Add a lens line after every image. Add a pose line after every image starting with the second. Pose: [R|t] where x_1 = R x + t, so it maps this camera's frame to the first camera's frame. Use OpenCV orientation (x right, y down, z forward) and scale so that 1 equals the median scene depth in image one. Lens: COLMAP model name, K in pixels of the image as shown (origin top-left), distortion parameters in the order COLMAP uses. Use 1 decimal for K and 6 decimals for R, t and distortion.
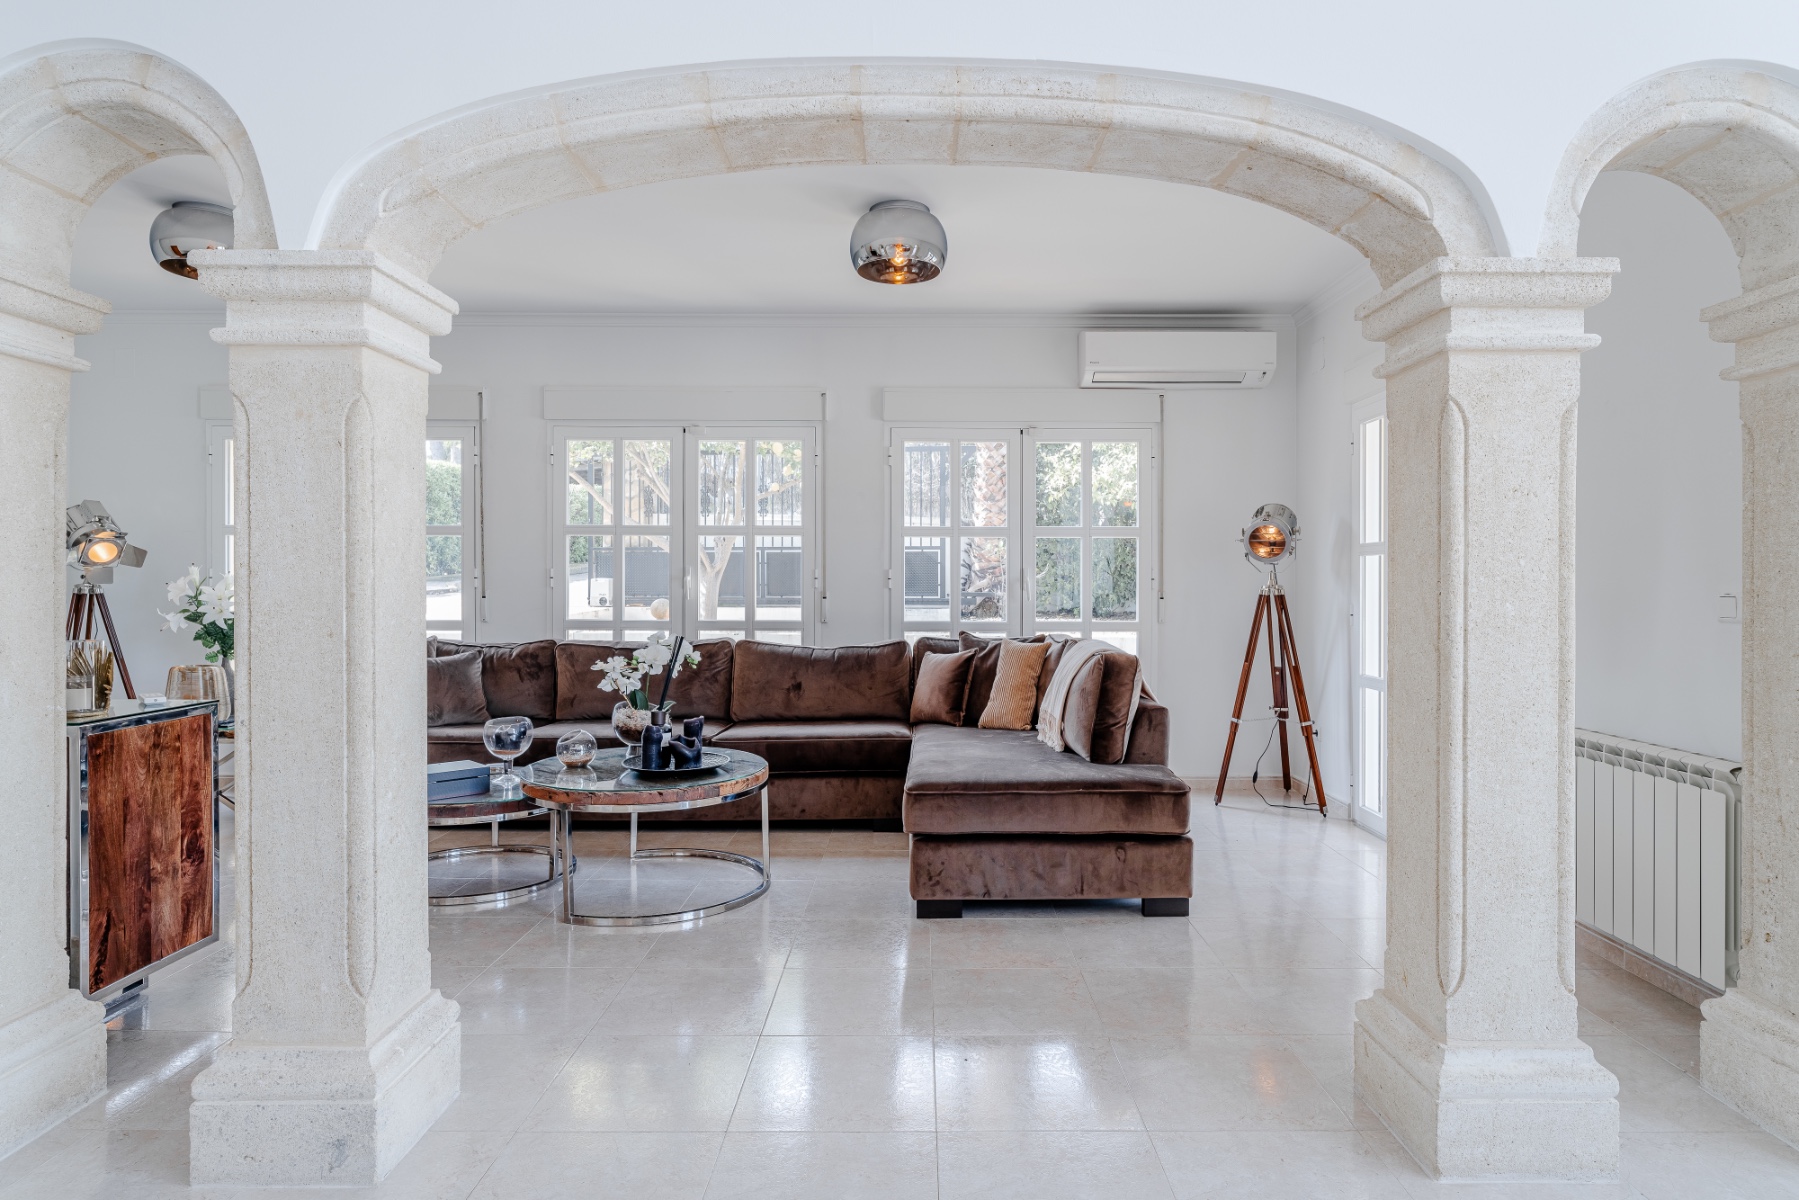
lens RADIAL K [[974.5, 0, 941.8], [0, 974.5, 591.7], [0, 0, 1]] dist [-0.001606, 0.001624]
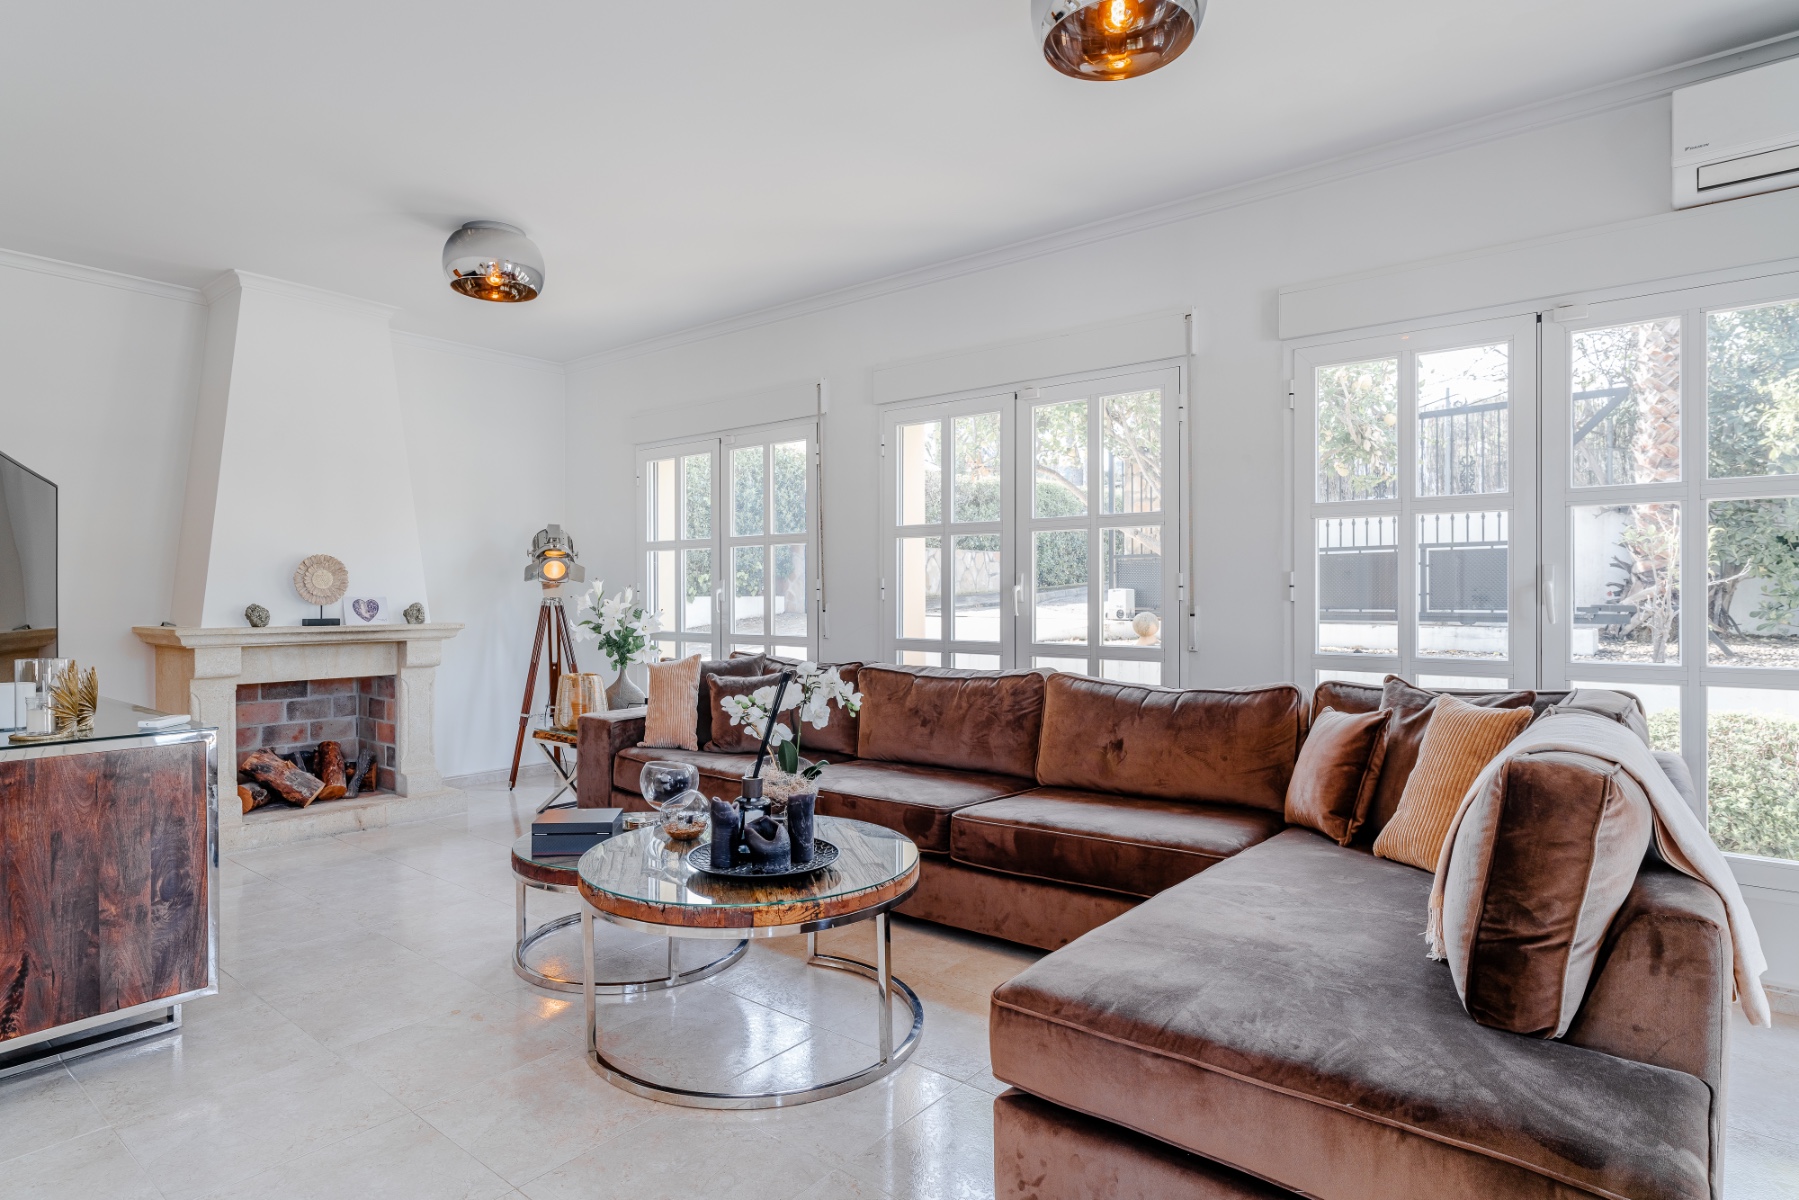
lens RADIAL K [[974.5, 0, 893.1], [0, 974.5, 600.2], [0, 0, 1]] dist [-0.001606, 0.001624]
pose [[0.768894, -0.000317, -0.639376, 0.171739], [-0.000939, 0.999998, -0.001624, -0.003082], [0.639376, 0.001849, 0.768892, 0.382488]]
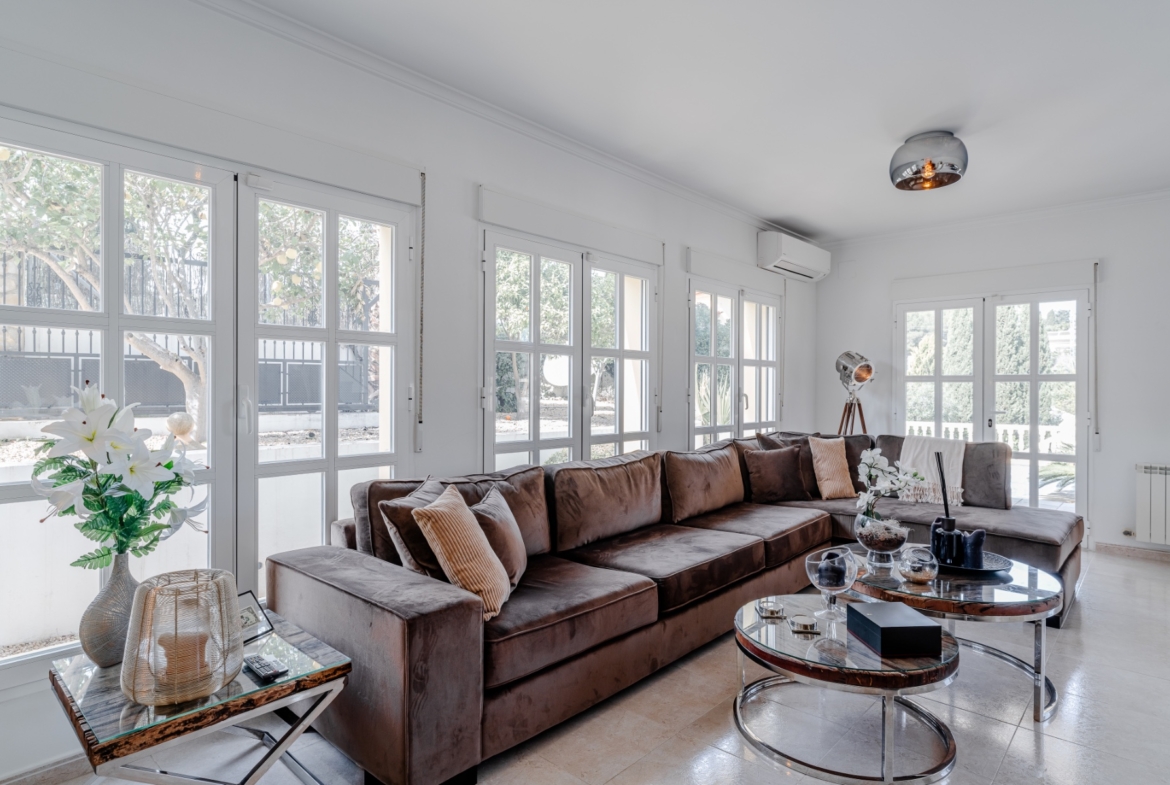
lens RADIAL K [[633.8, 0, 579.9], [0, 633.8, 390.9], [0, 0, 1]] dist [-0.001606, 0.001624]
pose [[0.696251, -0.002047, 0.717795, -0.844125], [0.001473, 0.999998, 0.001422, -0.023360], [-0.717797, 0.000067, 0.696253, 0.580603]]
